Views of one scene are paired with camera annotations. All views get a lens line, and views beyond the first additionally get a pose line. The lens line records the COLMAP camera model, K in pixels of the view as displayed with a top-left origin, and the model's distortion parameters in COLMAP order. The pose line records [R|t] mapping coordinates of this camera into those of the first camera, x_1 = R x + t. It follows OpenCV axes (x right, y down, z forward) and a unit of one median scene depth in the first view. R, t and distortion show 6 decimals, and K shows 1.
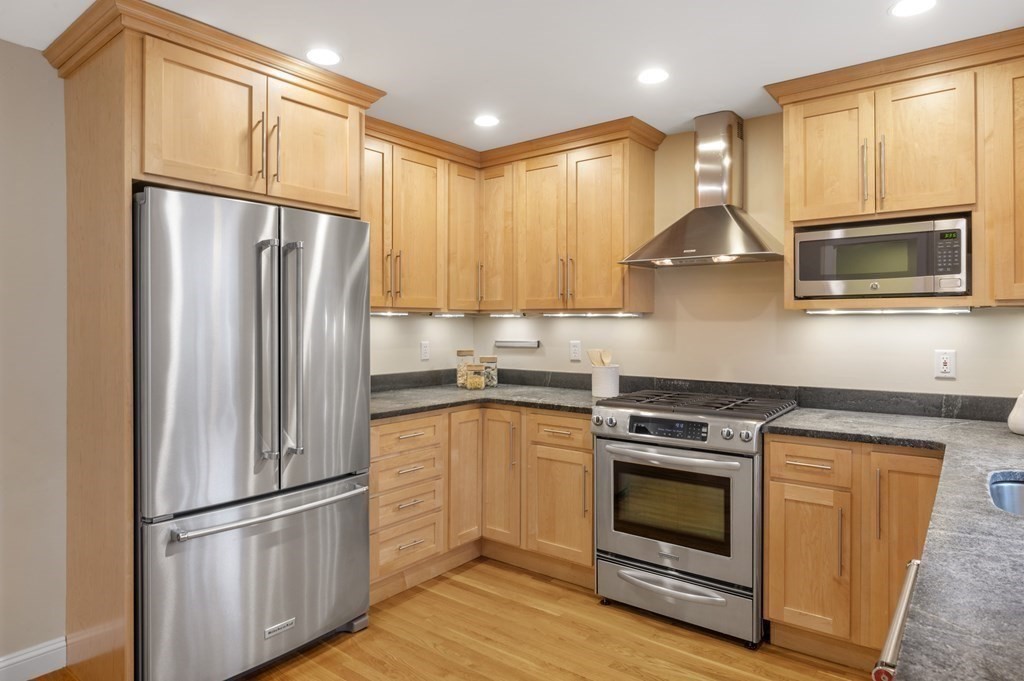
lens RADIAL K [[617.8, 0, 512.5], [0, 617.8, 321.0], [0, 0, 1]] dist [-0.000722, -0.001425]
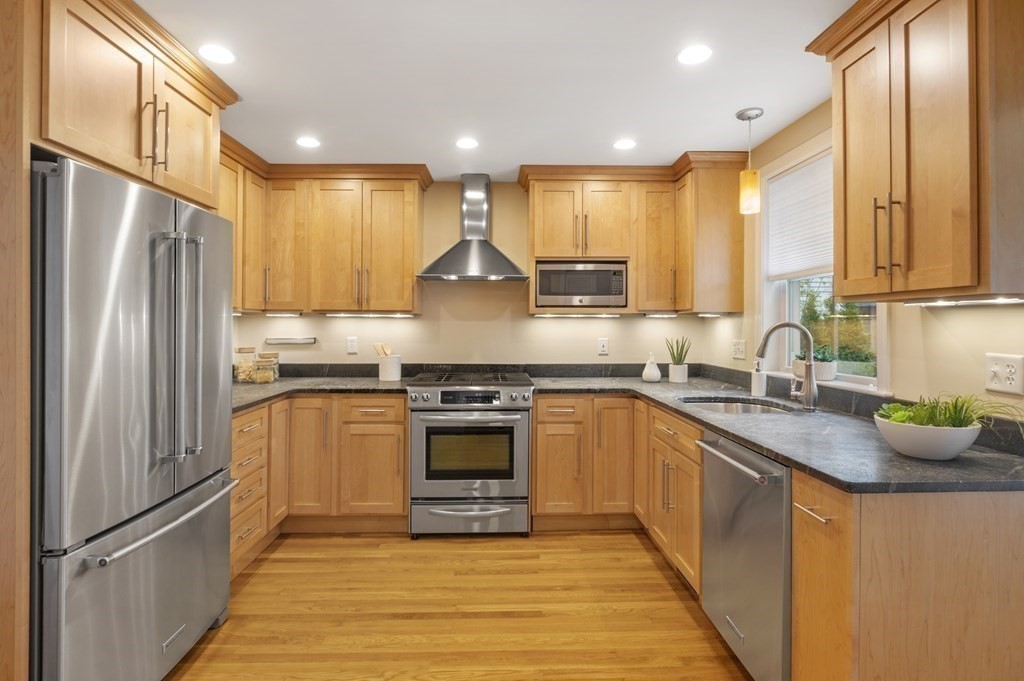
lens RADIAL K [[514.2, 0, 509.7], [0, 514.2, 323.7], [0, 0, 1]] dist [0.000387, -0.000071]
pose [[0.772193, 0.002650, 0.635383, -0.418018], [-0.004652, 0.999988, 0.001484, 0.004706], [-0.635371, -0.004102, 0.772196, 0.048108]]
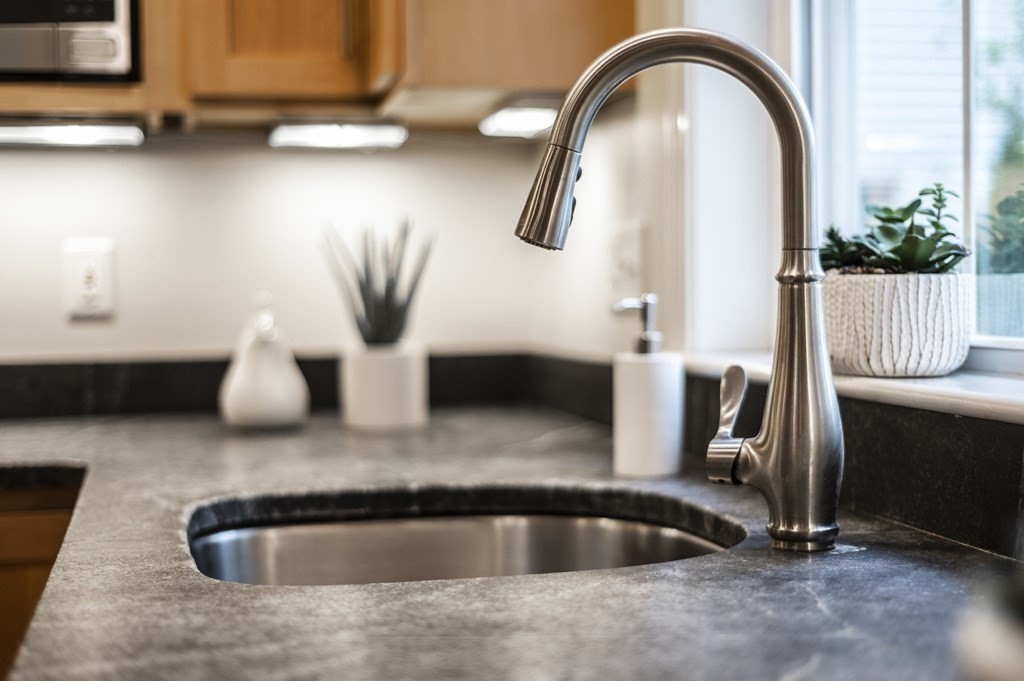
lens RADIAL K [[1587.4, 0, 511.7], [0, 1587.4, 341.3], [0, 0, 1]] dist [0.005674, 0.005833]
pose [[0.651861, -0.032783, 0.757629, 0.125655], [0.009410, 0.999338, 0.035146, 0.074581], [-0.758280, -0.015781, 0.651738, 0.161436]]
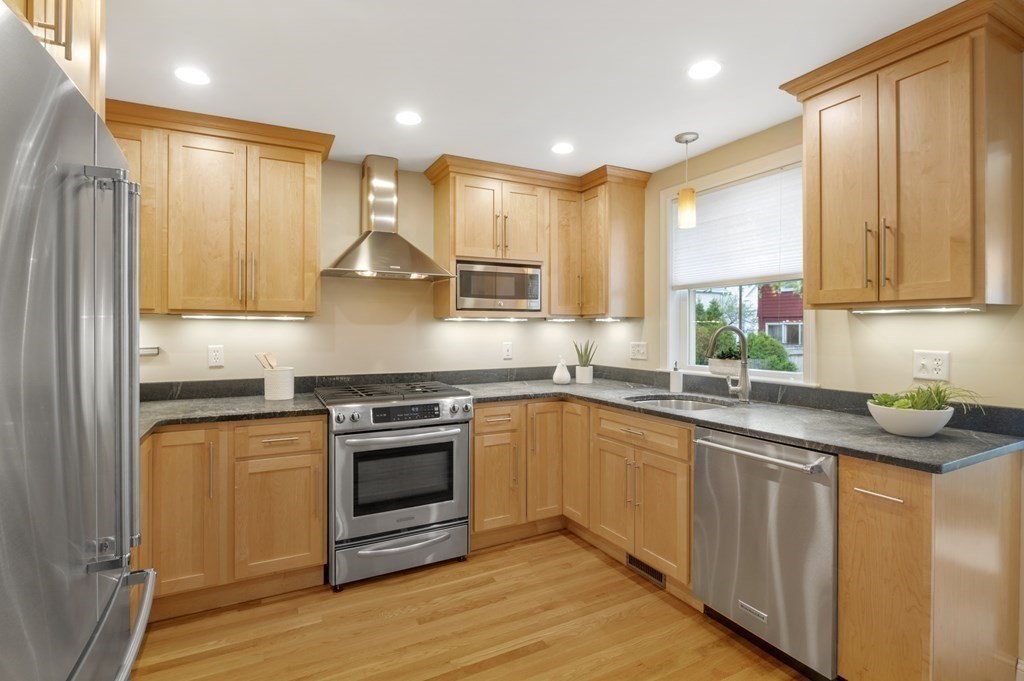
lens RADIAL K [[494.1, 0, 509.1], [0, 494.1, 328.8], [0, 0, 1]] dist [-0.001186, -0.000371]
pose [[0.416596, -0.000370, 0.909092, -0.543118], [-0.003634, 0.999991, 0.002072, 0.005940], [-0.909085, -0.004166, 0.416591, 0.416385]]
